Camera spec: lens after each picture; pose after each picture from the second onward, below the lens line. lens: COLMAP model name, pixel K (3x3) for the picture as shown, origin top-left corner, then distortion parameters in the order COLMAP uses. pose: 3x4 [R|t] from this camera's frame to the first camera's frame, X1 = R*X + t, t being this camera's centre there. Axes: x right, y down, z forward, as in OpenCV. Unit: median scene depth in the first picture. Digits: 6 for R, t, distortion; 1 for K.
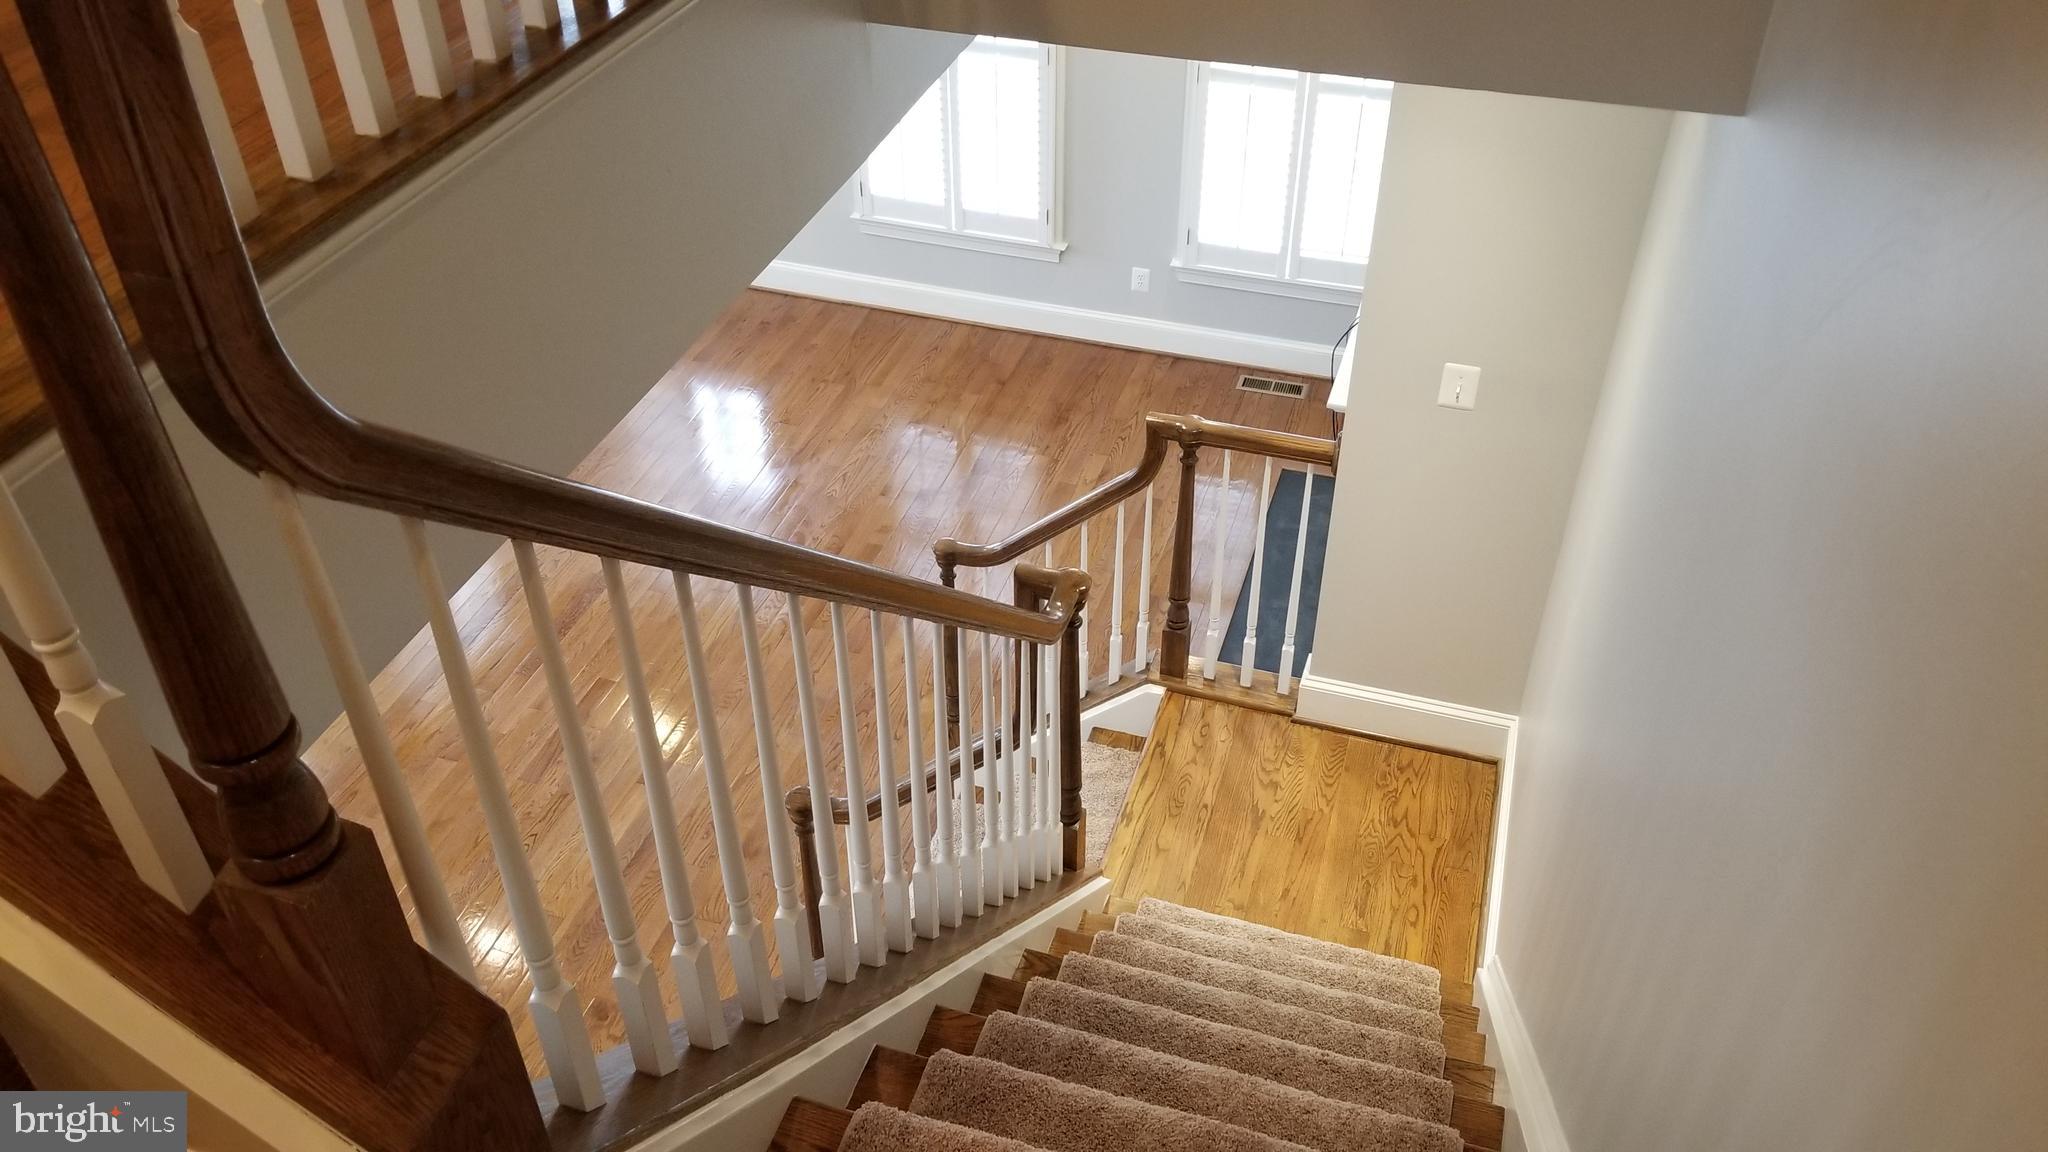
lens RADIAL K [[1629.4, 0, 1026.0], [0, 1629.4, 576.1], [0, 0, 1]] dist [0.063180, -0.033337]
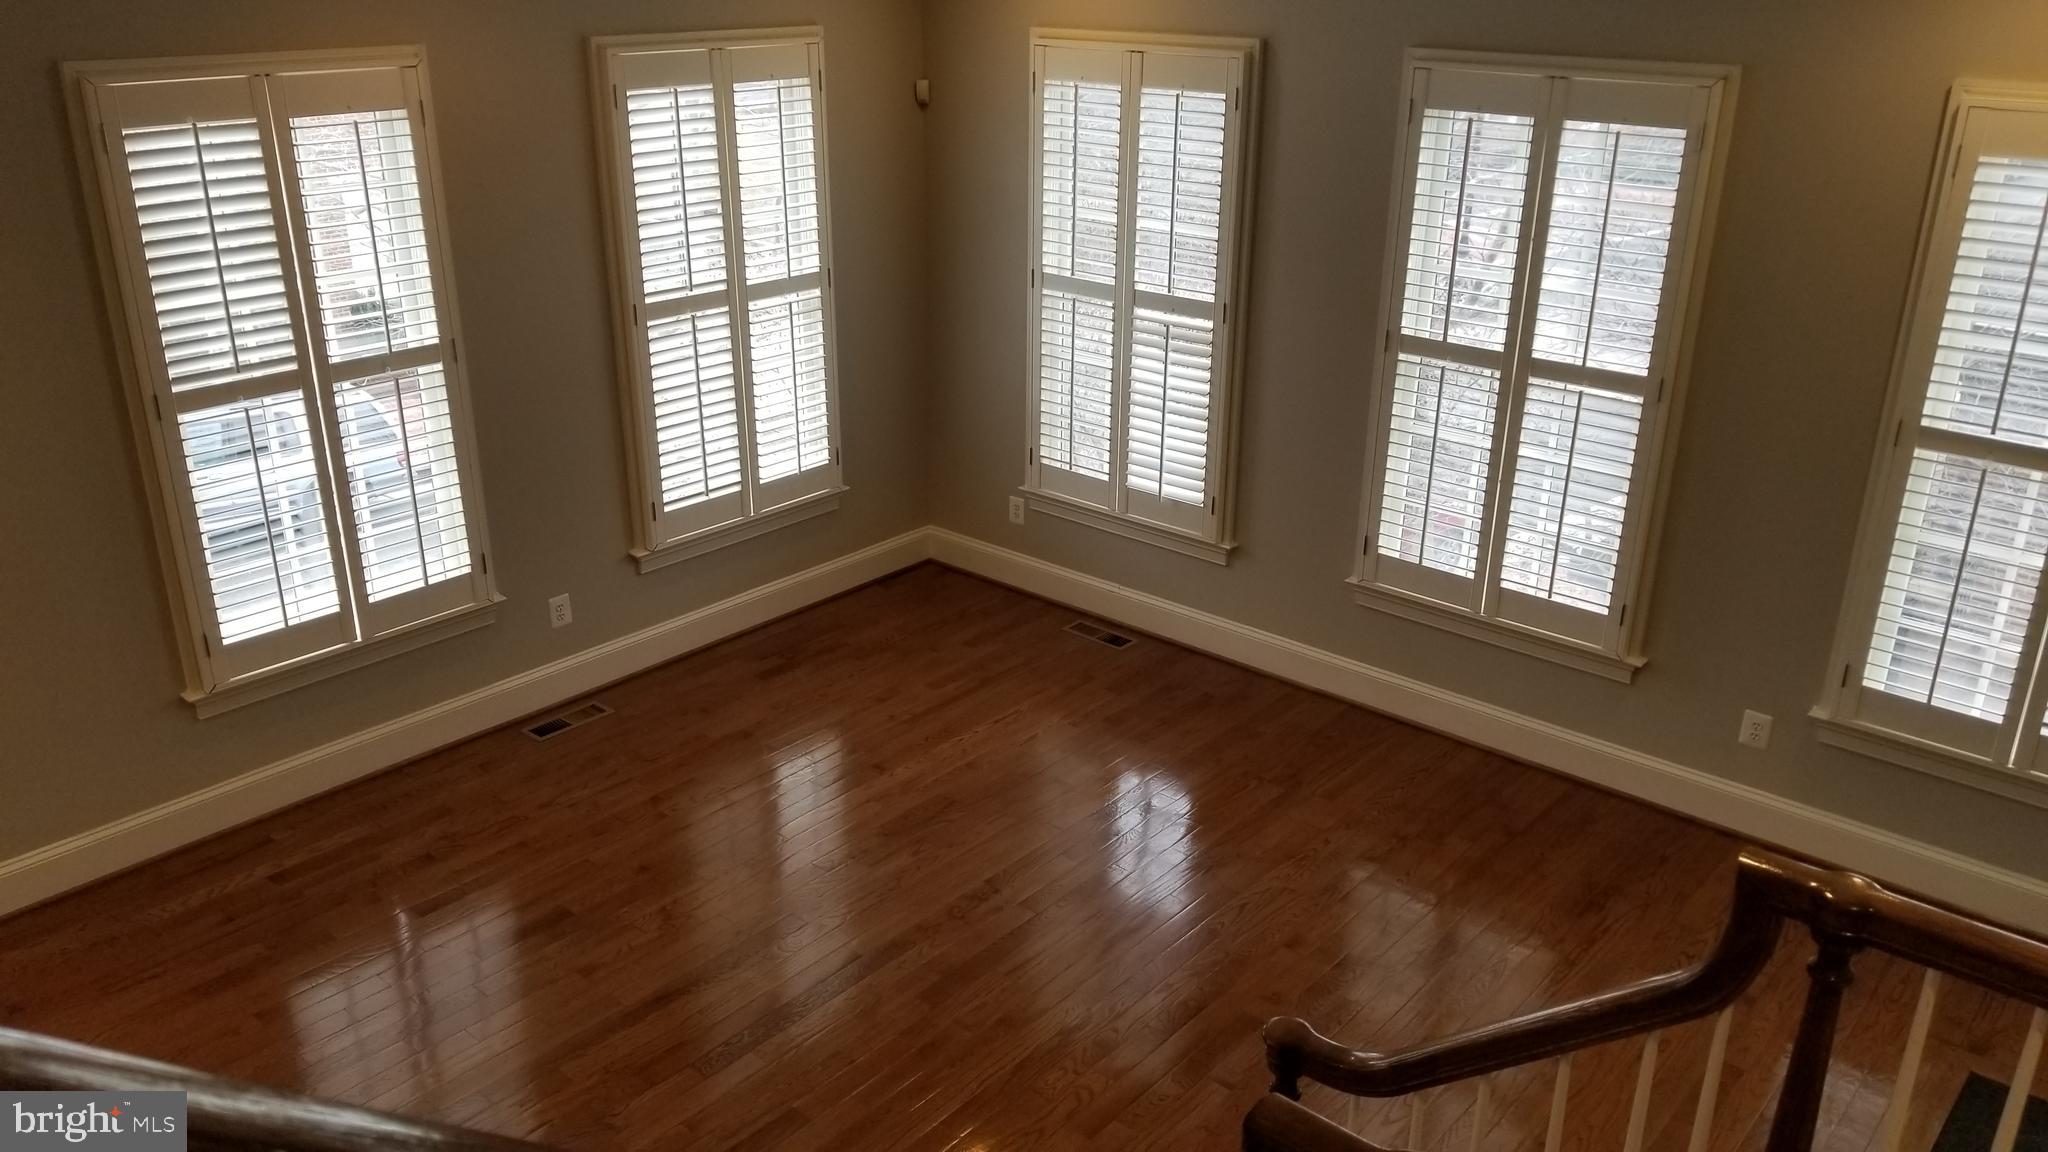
lens RADIAL K [[1629.4, 0, 1024.2], [0, 1629.4, 582.0], [0, 0, 1]] dist [0.063180, -0.033337]
pose [[0.921804, 0.160024, -0.353085, 0.022879], [-0.251740, 0.939745, -0.231313, -0.007418], [0.294794, 0.302111, 0.906546, 0.284713]]
